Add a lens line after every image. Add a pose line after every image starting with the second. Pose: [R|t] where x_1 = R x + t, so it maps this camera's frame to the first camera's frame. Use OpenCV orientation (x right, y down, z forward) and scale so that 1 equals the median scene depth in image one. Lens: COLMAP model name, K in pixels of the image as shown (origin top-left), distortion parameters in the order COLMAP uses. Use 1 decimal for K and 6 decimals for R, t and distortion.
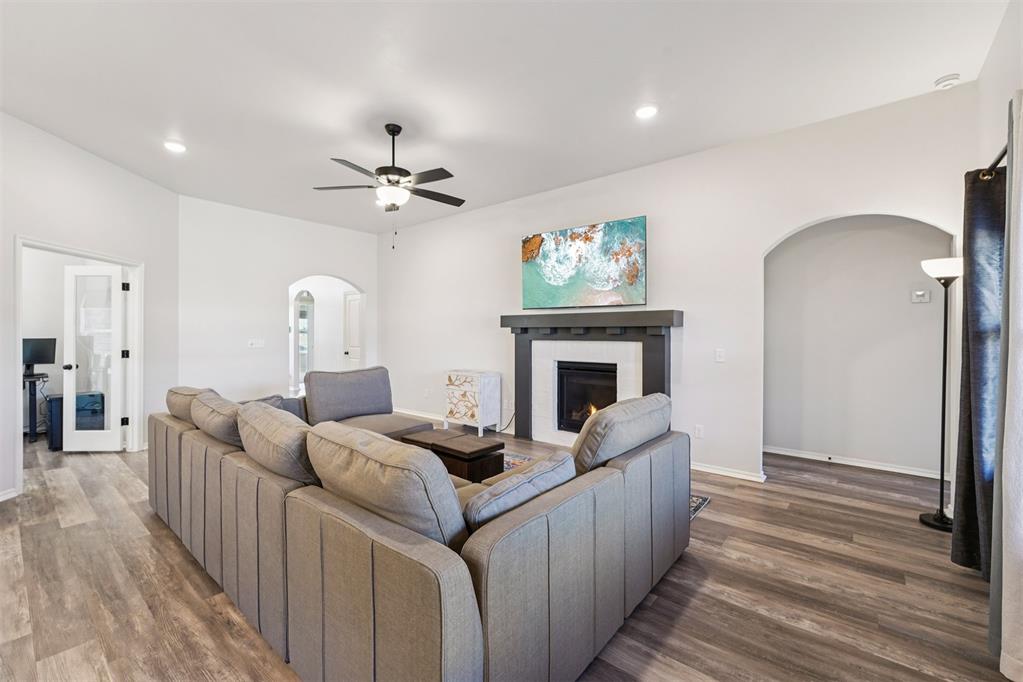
lens RADIAL K [[433.1, 0, 521.0], [0, 433.1, 335.1], [0, 0, 1]] dist [-0.002801, -0.000121]
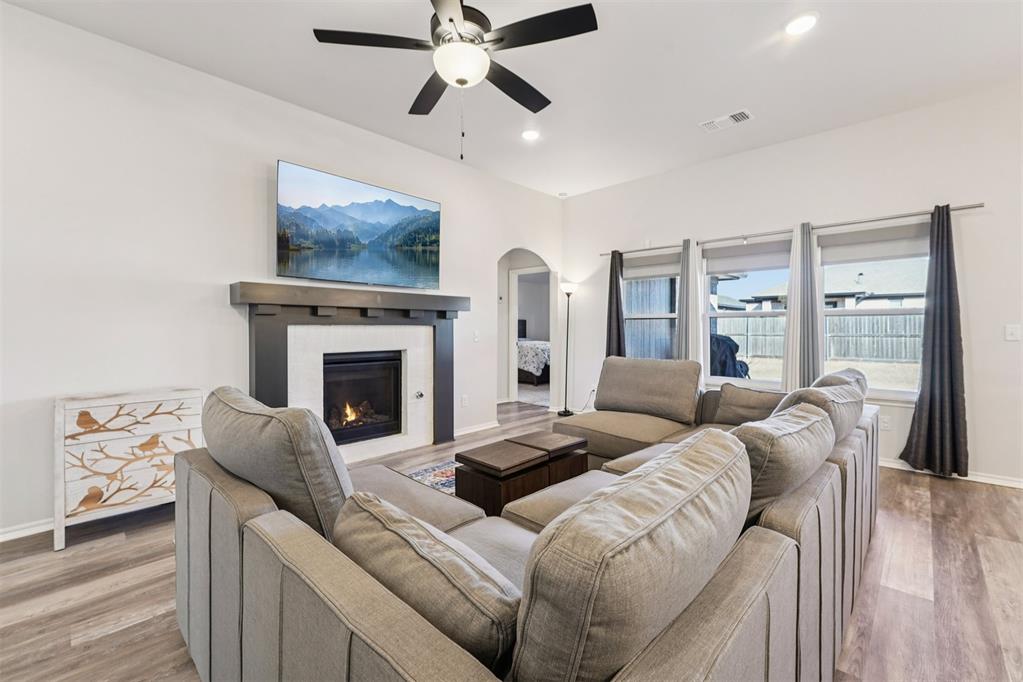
lens RADIAL K [[433.1, 0, 513.9], [0, 433.1, 330.4], [0, 0, 1]] dist [-0.002801, -0.000121]
pose [[0.075555, -0.010771, 0.997084, -0.621373], [0.001189, 0.999942, 0.010711, 0.013575], [-0.997141, 0.000377, 0.075563, 0.636651]]
